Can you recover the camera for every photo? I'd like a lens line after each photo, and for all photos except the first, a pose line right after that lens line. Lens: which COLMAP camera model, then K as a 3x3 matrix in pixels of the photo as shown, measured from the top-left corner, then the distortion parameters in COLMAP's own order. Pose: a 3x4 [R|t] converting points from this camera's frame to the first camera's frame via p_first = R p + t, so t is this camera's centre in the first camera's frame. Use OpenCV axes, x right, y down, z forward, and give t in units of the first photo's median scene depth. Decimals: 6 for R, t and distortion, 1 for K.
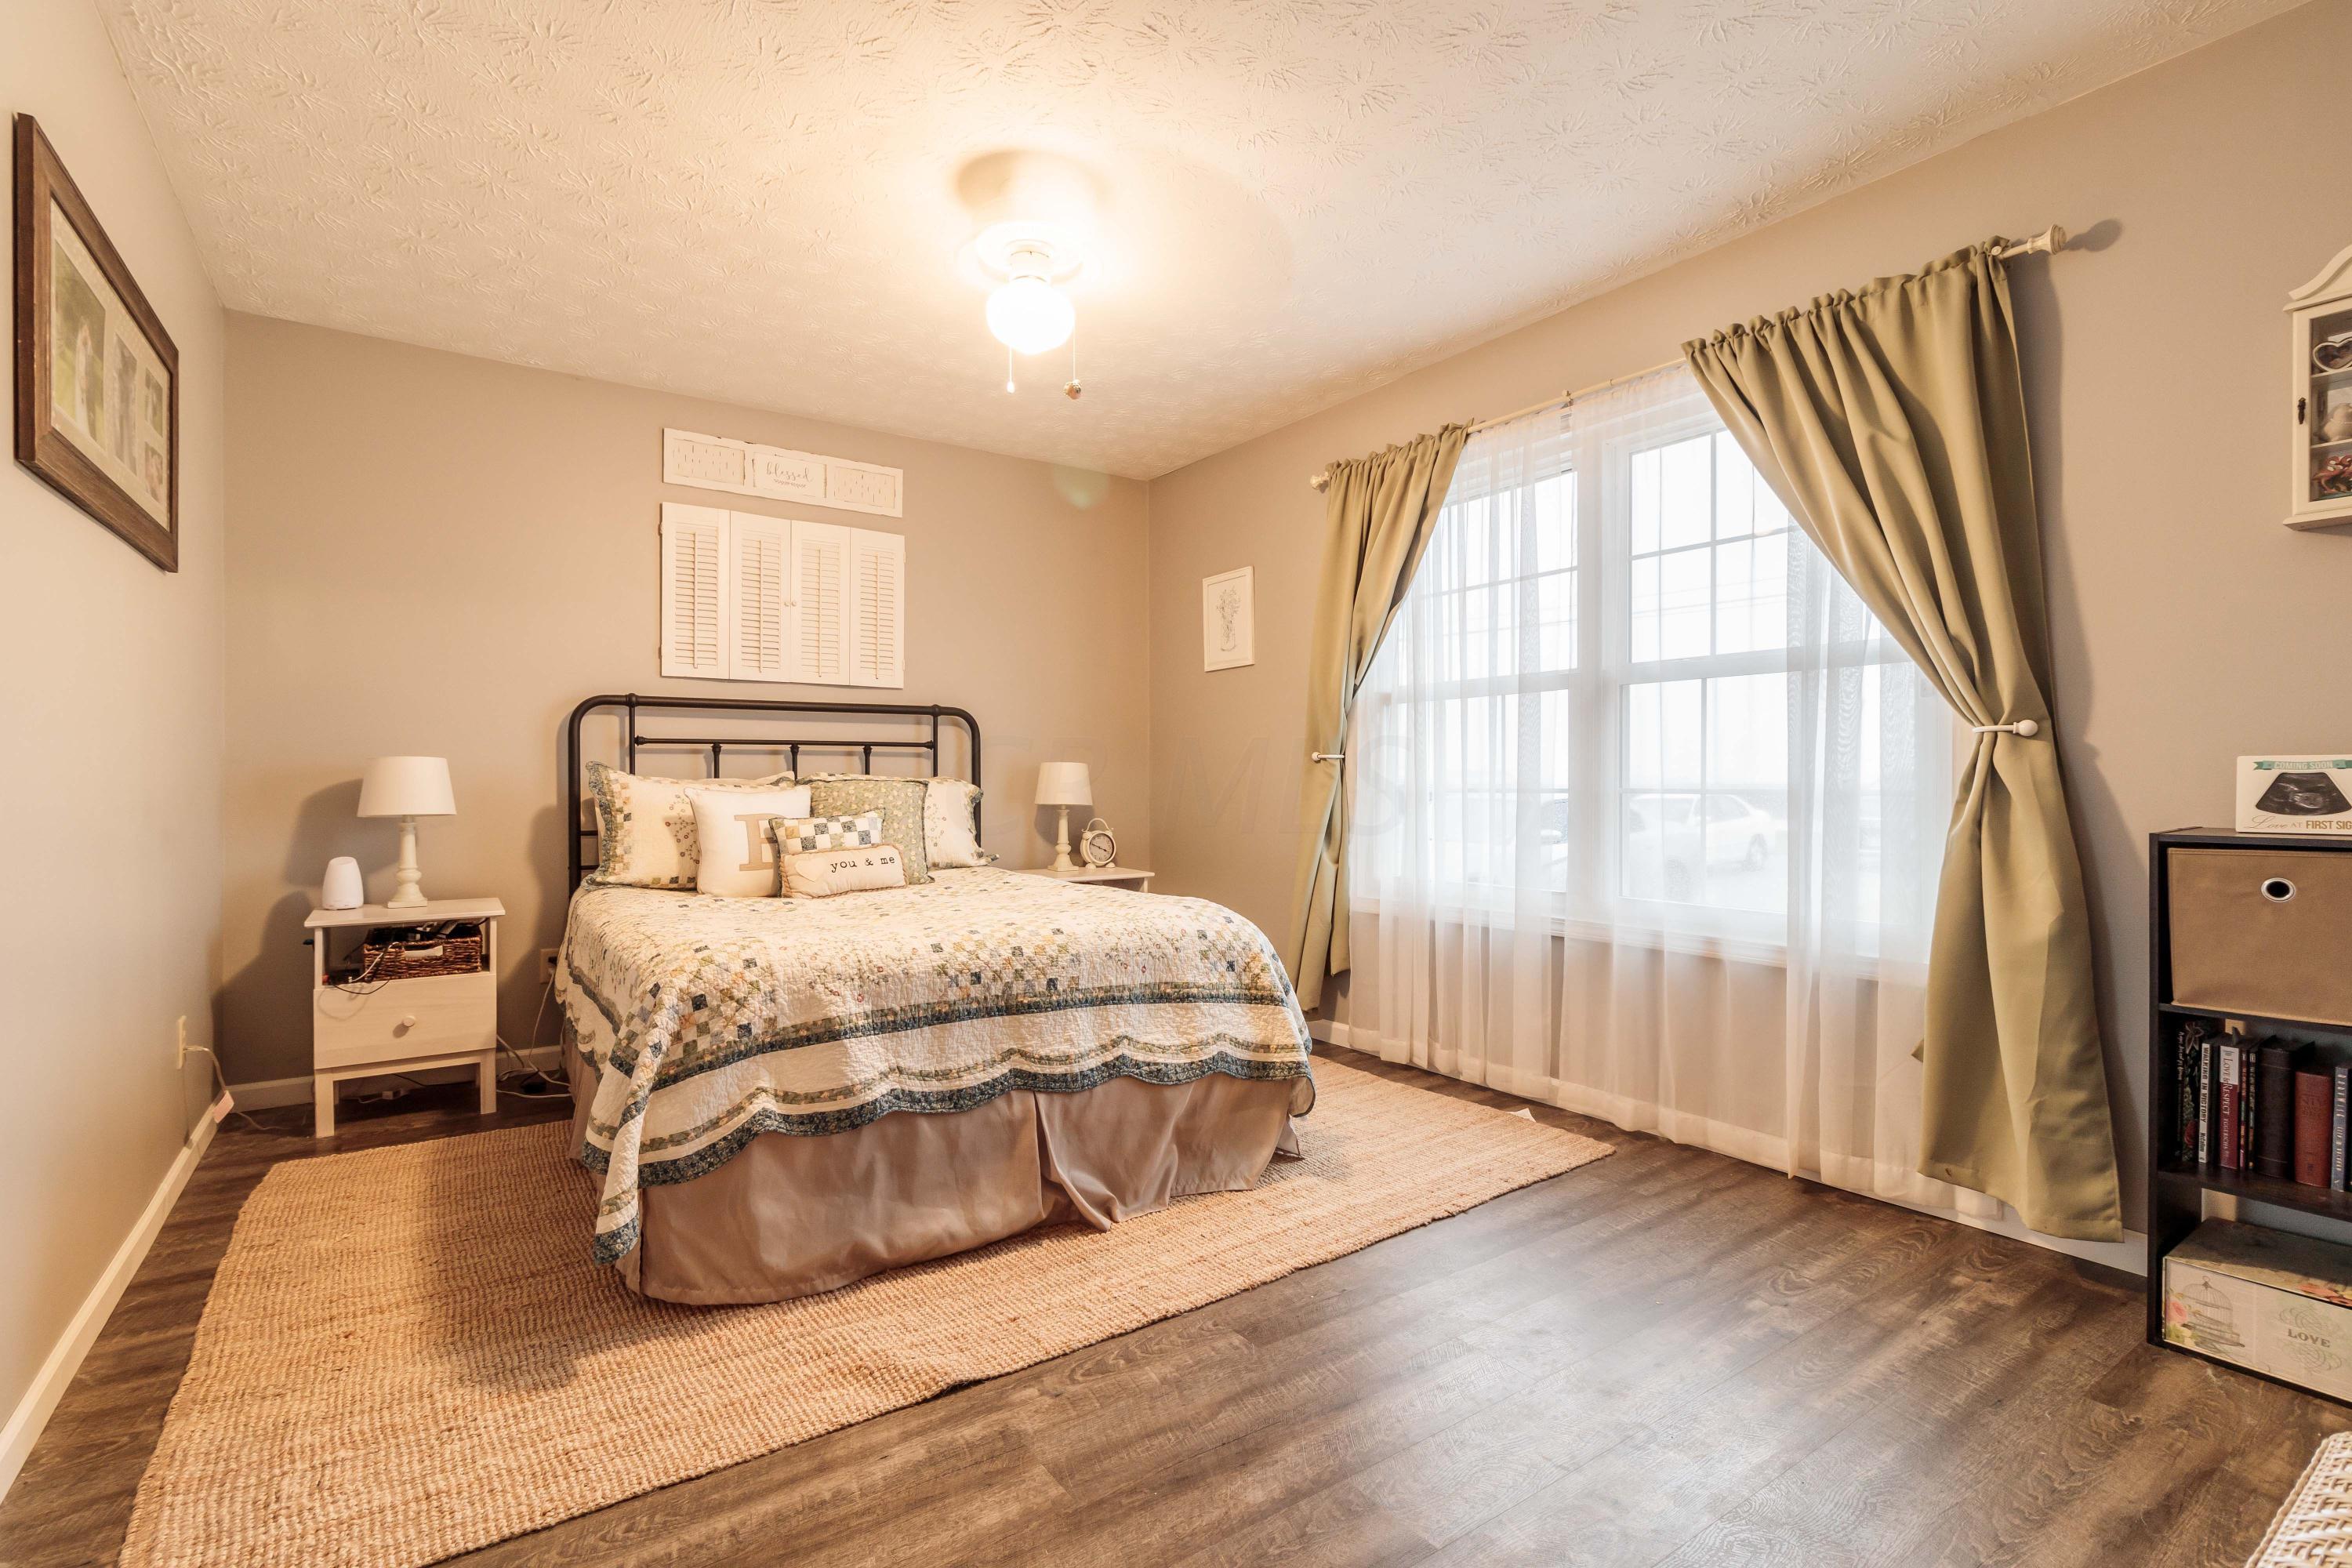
lens RADIAL K [[1100.3, 0, 1127.2], [0, 1100.3, 778.9], [0, 0, 1]] dist [0.003618, 0.001091]
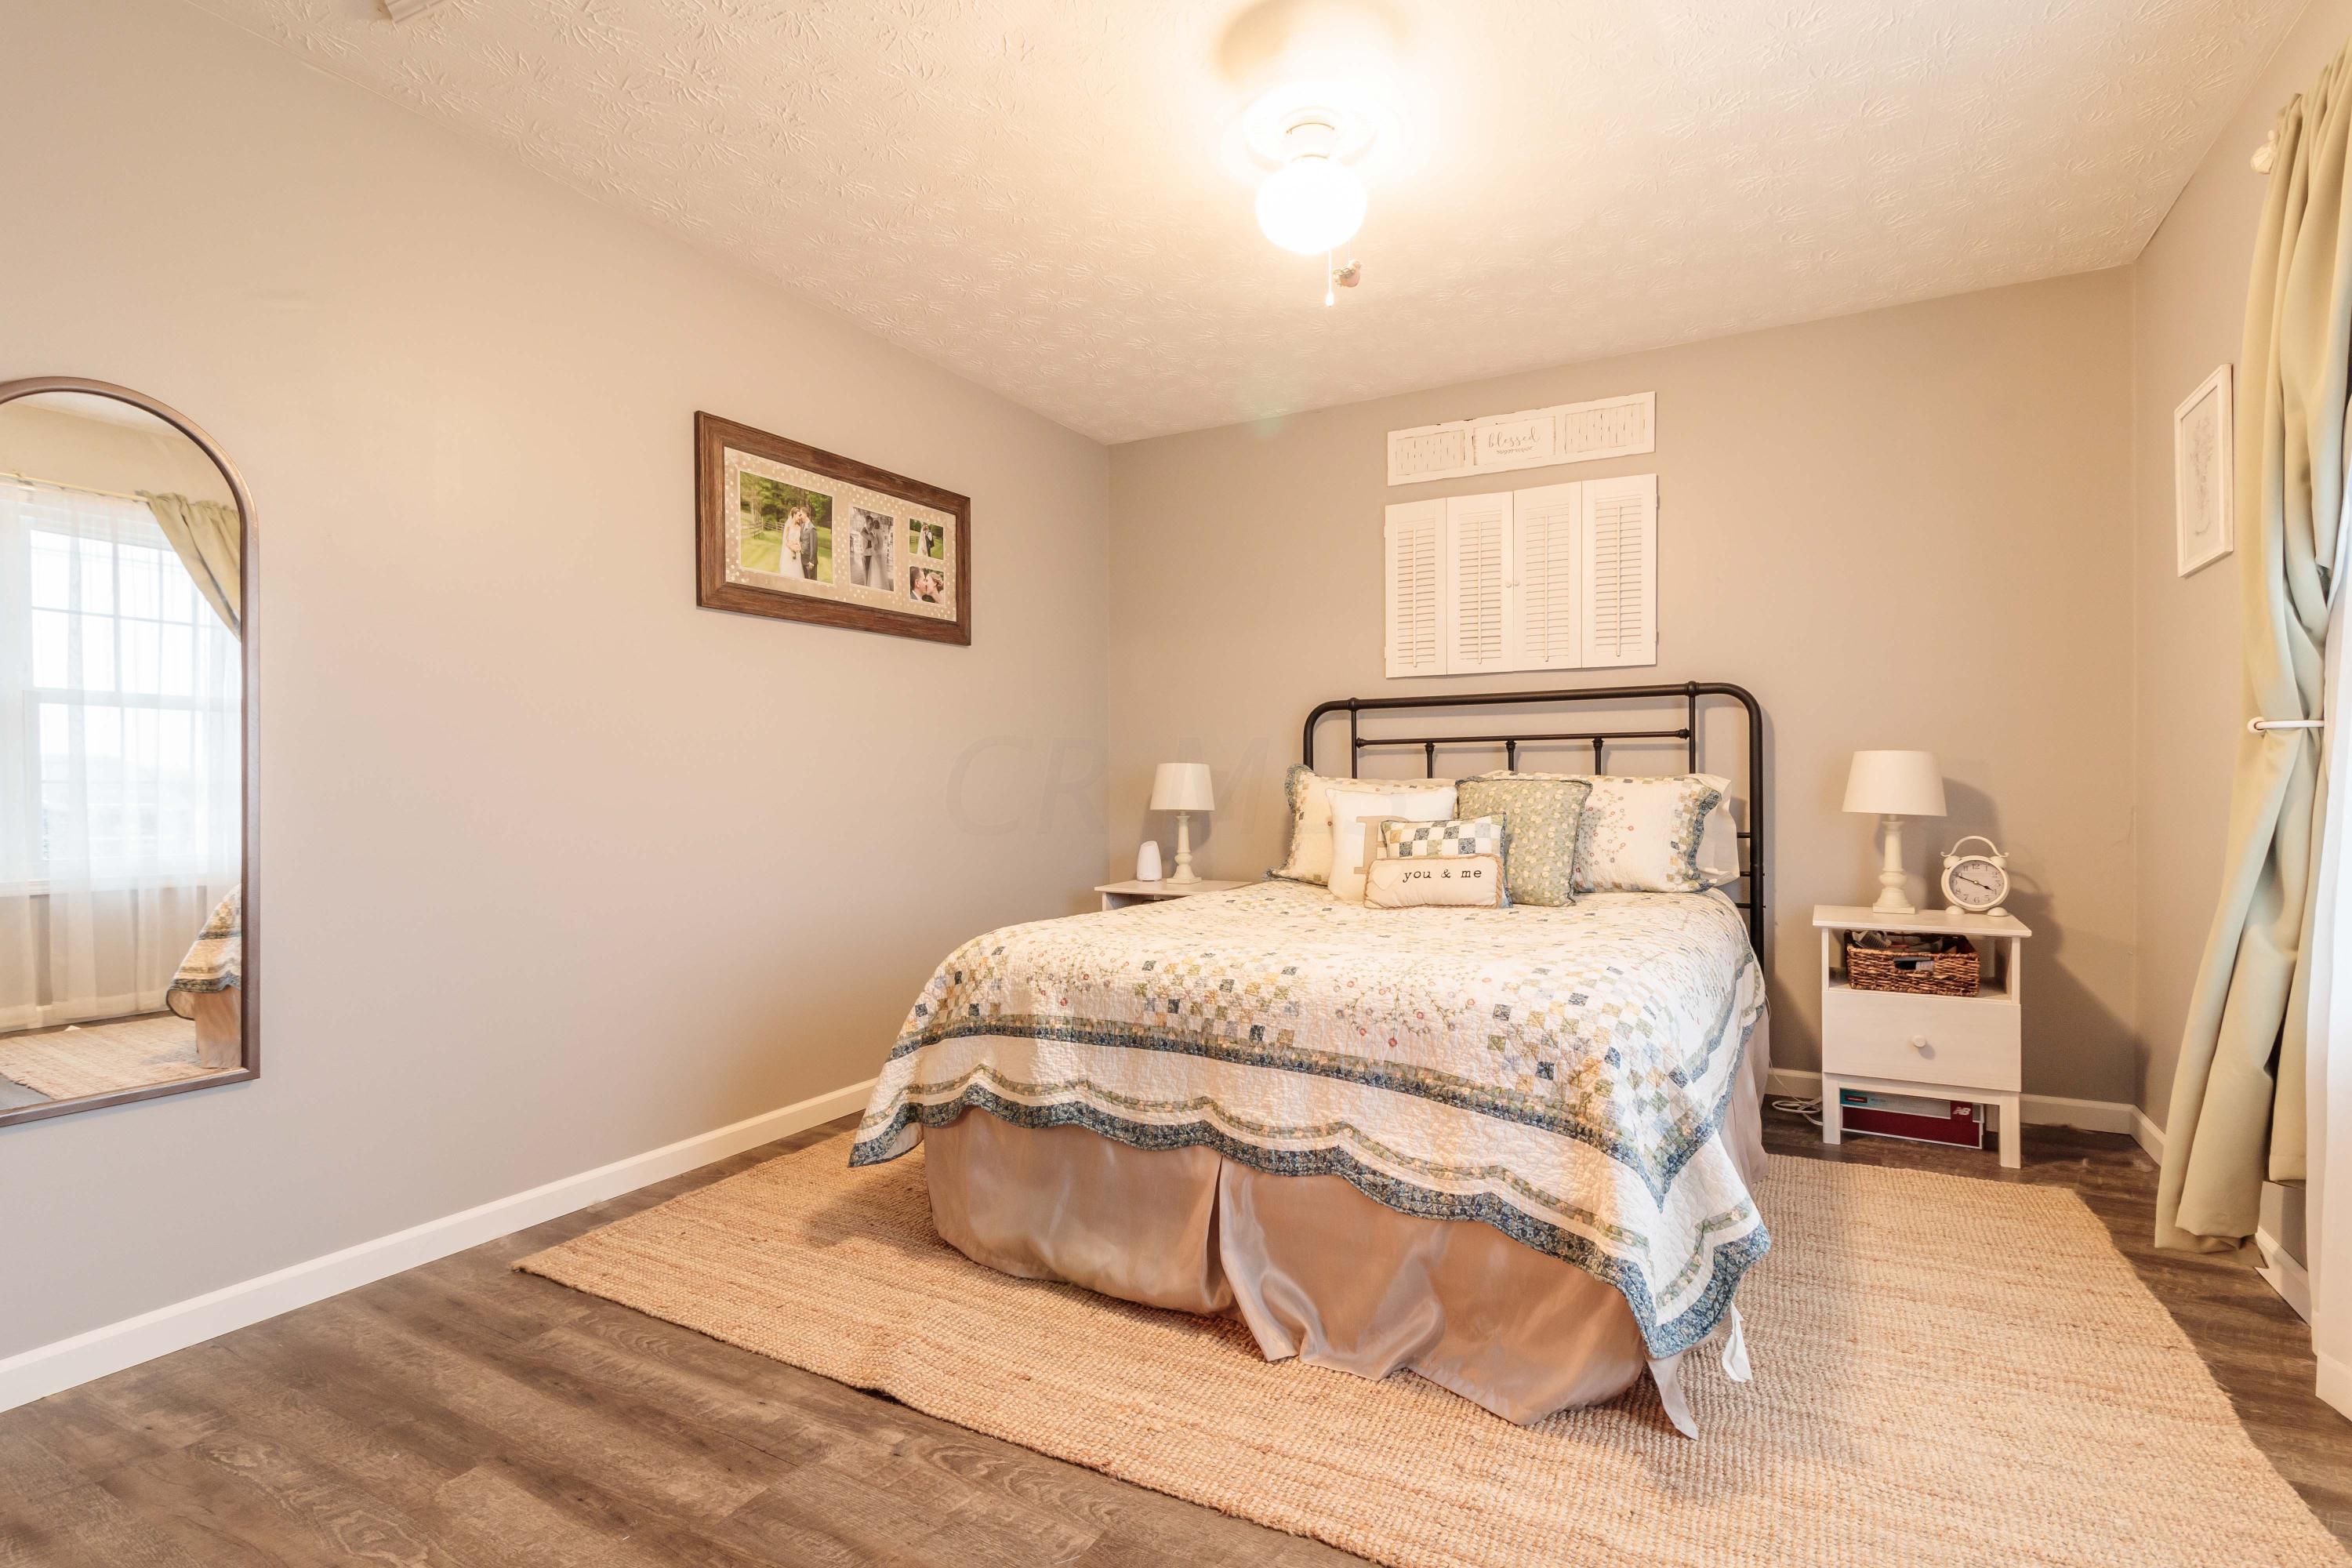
lens RADIAL K [[1100.3, 0, 1173.0], [0, 1100.3, 788.8], [0, 0, 1]] dist [0.003618, 0.001091]
pose [[0.464549, 0.001438, -0.885546, 0.626095], [0.008960, 0.999940, 0.006325, 0.000775], [0.885502, -0.010873, 0.464508, 0.572926]]
